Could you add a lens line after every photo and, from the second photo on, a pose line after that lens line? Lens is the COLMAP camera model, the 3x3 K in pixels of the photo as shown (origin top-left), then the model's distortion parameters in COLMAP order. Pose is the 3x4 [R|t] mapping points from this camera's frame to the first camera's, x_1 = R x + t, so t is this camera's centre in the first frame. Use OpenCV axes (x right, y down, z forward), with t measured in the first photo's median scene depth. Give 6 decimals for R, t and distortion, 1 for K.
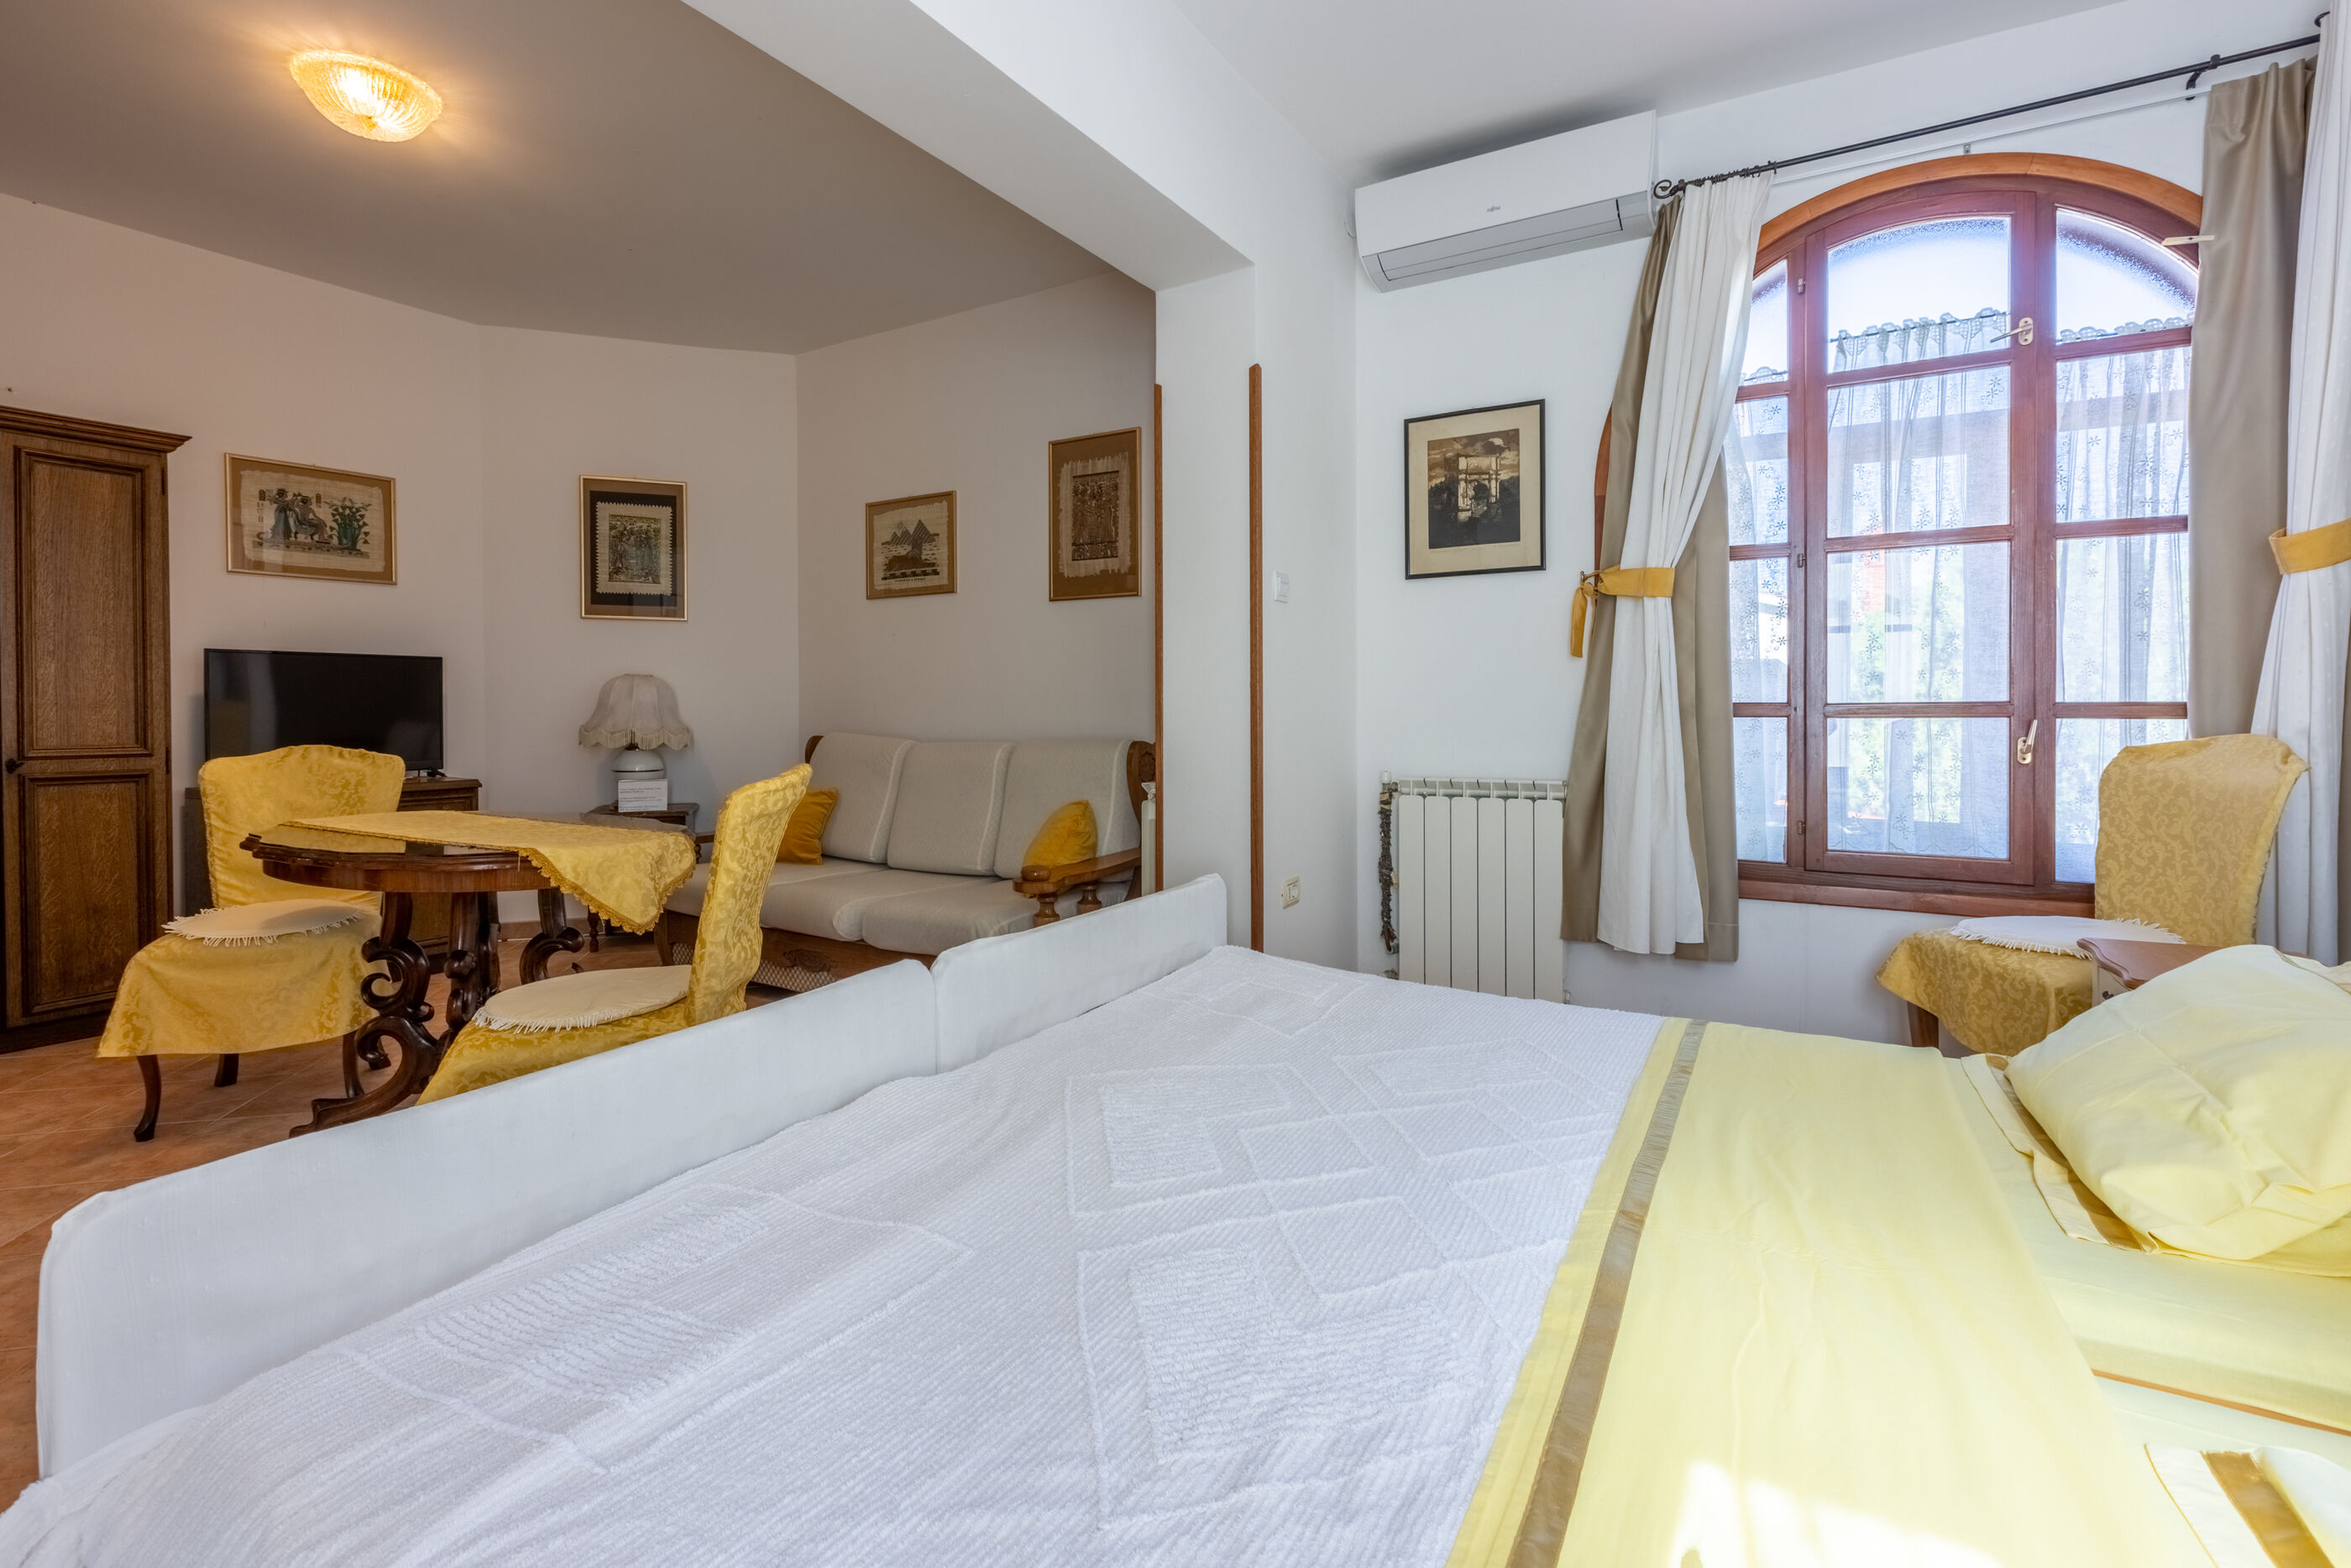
lens RADIAL K [[1070.9, 0, 1170.3], [0, 1070.9, 722.7], [0, 0, 1]] dist [-0.000348, -0.001231]
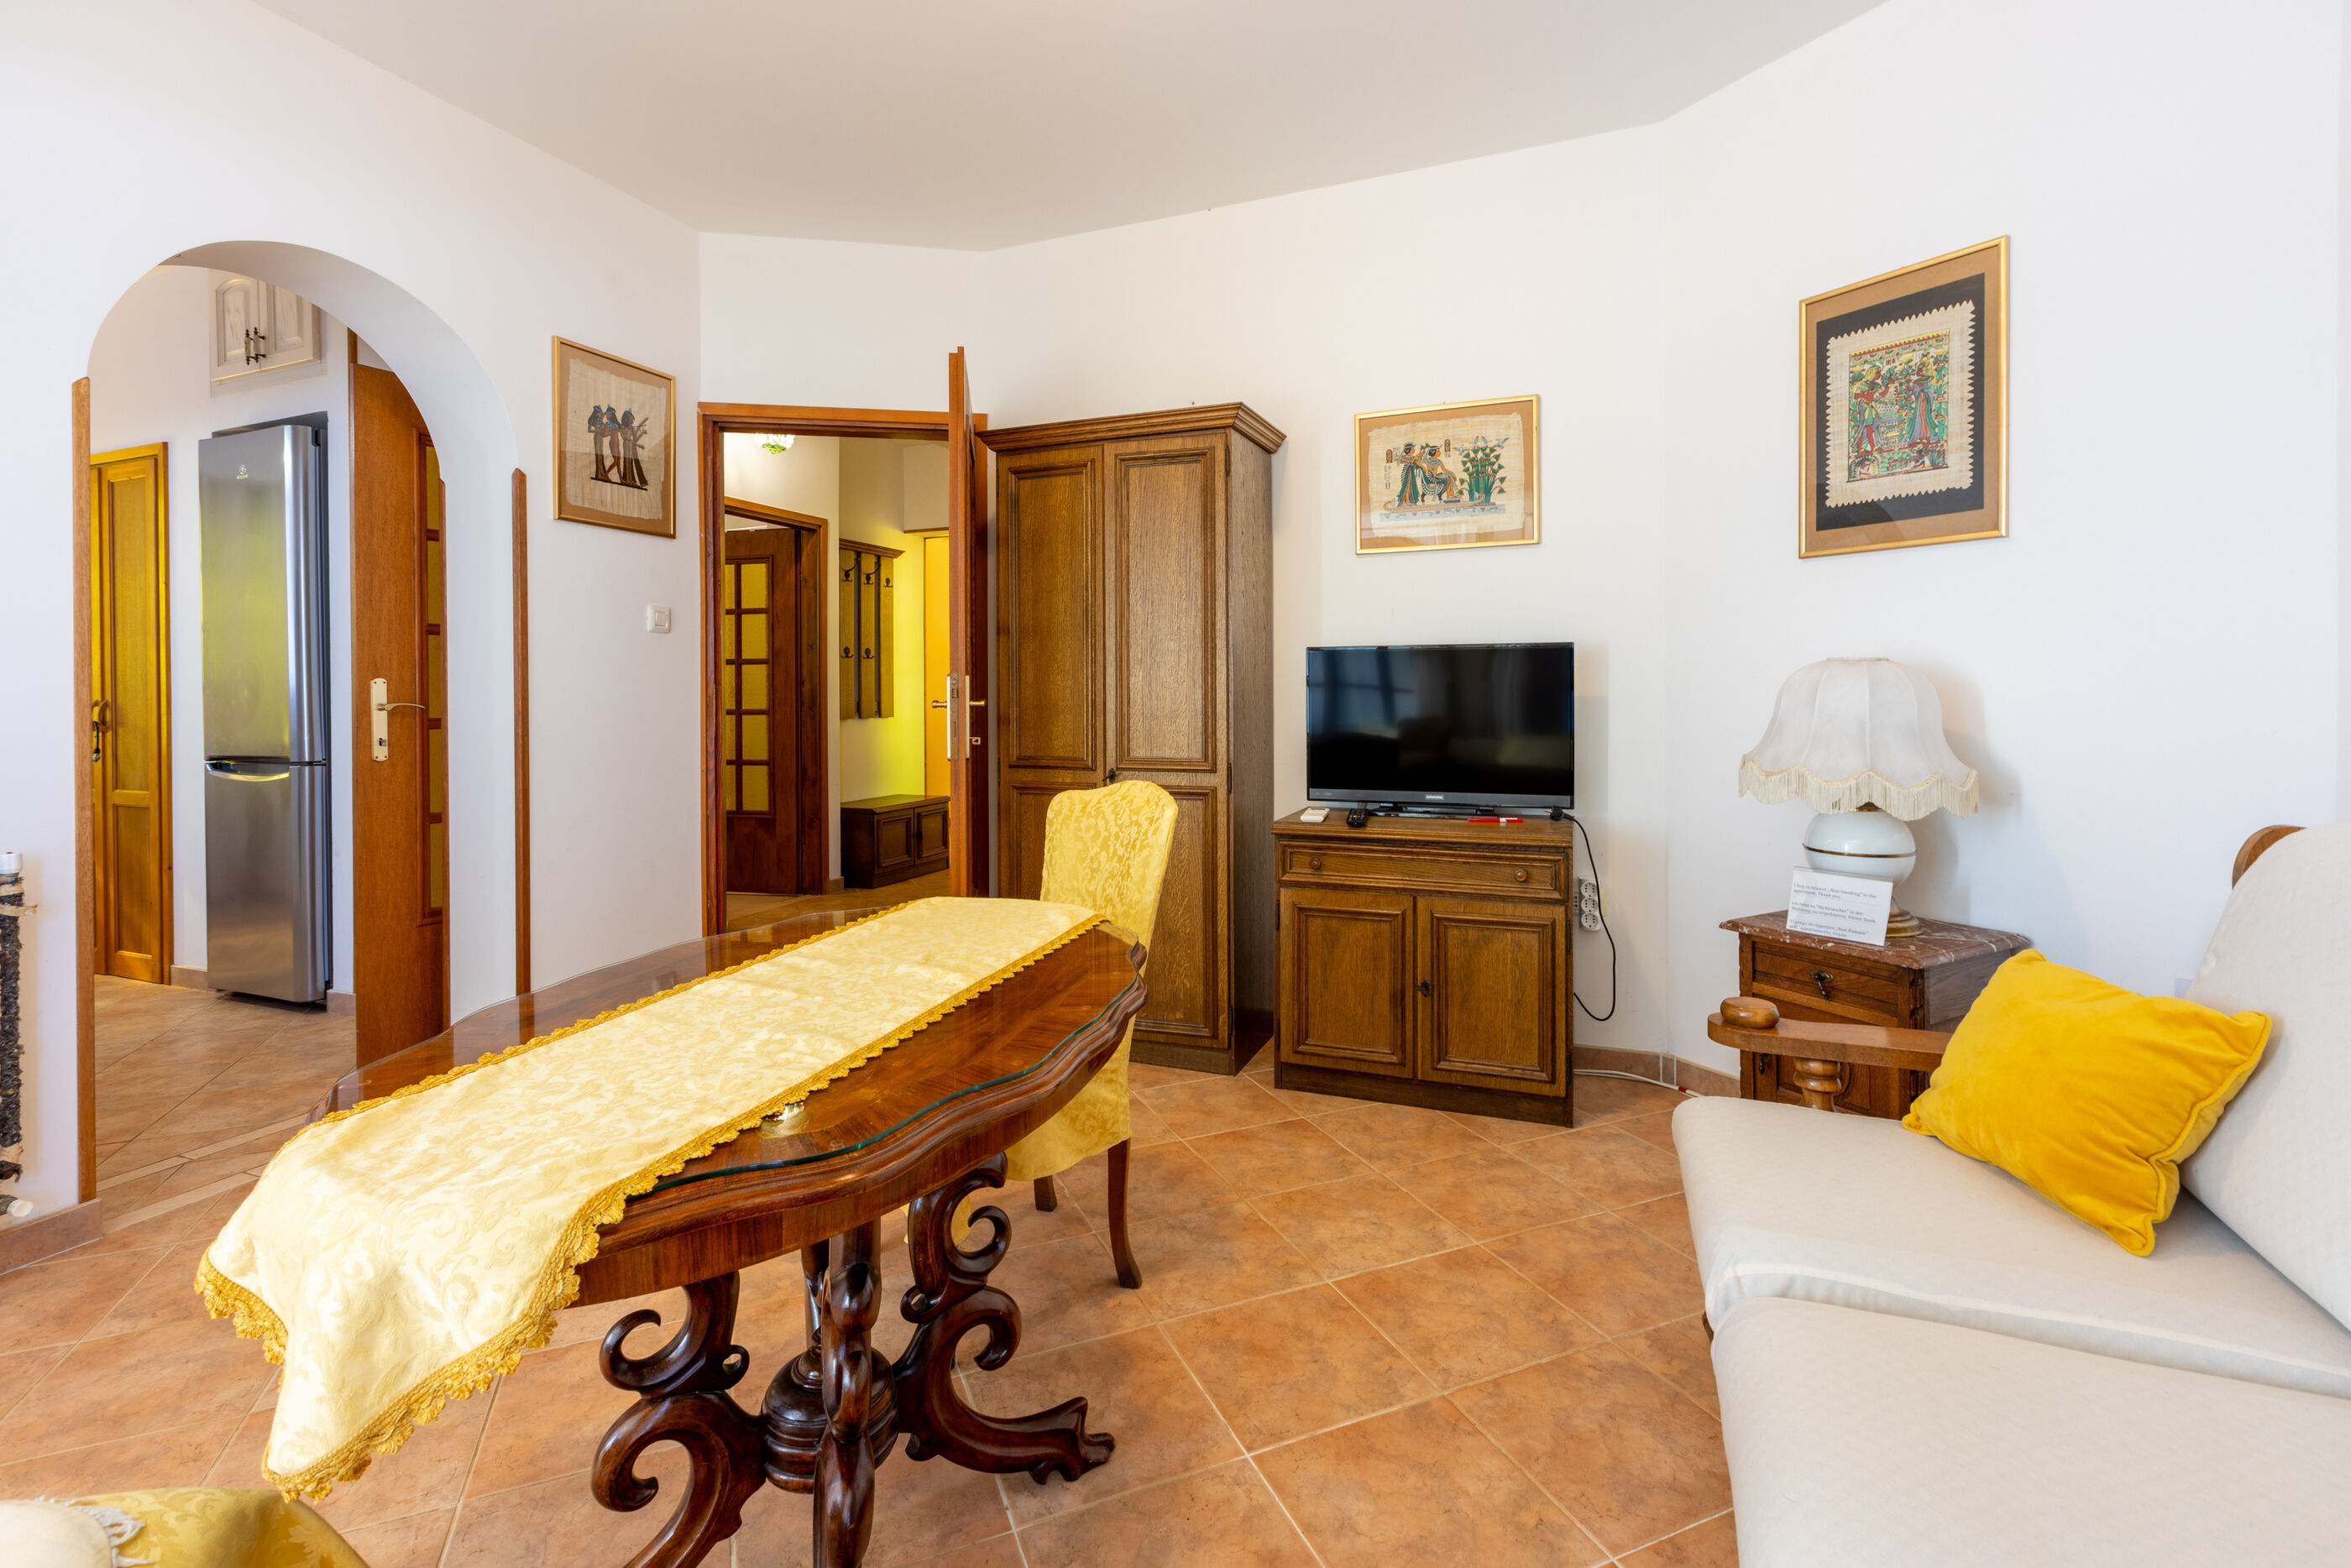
lens RADIAL K [[1060.3, 0, 1169.2], [0, 1060.3, 701.8], [0, 0, 1]] dist [0.001332, -0.000061]
pose [[0.176305, 0.009535, -0.984289, -0.077762], [-0.009179, 0.999926, 0.008042, -0.029445], [0.984293, 0.007617, 0.176380, 0.693364]]
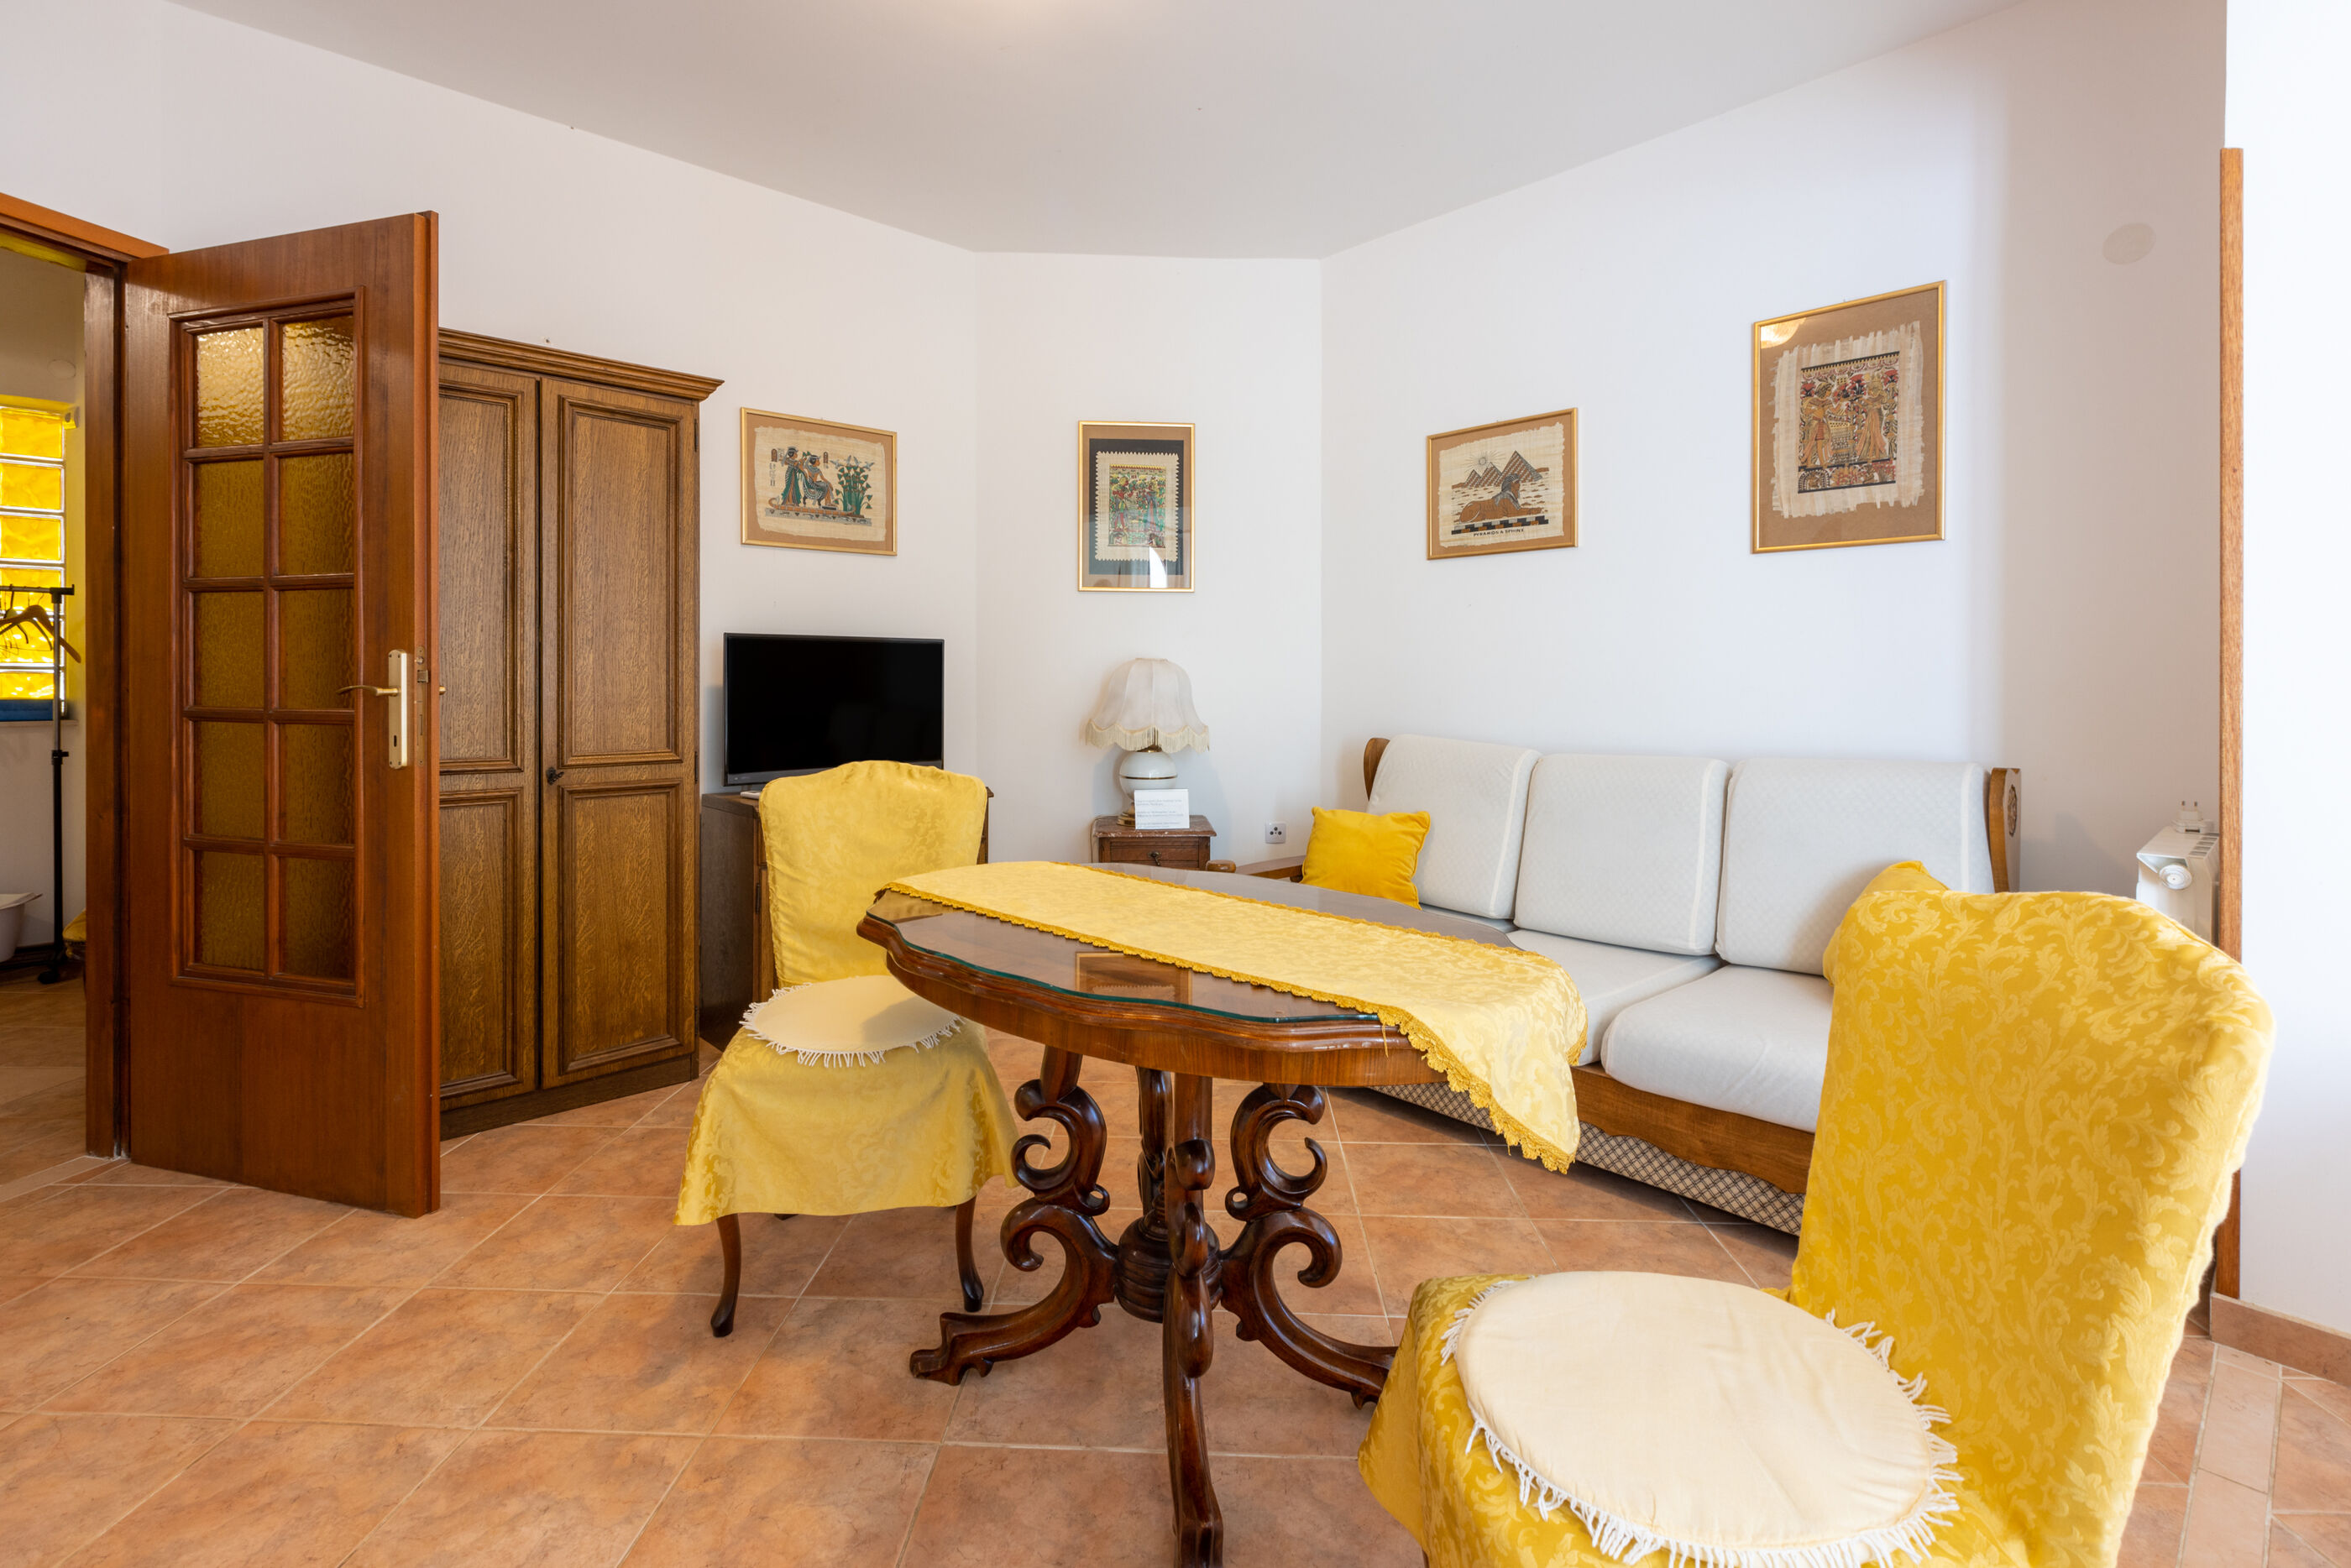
lens RADIAL K [[1073.4, 0, 1163.8], [0, 1073.4, 684.3], [0, 0, 1]] dist [0.001406, -0.000205]
pose [[0.964112, 0.004702, -0.265454, -0.313240], [-0.006962, 0.999947, -0.007574, -0.022506], [0.265405, 0.009150, 0.964094, 0.247395]]
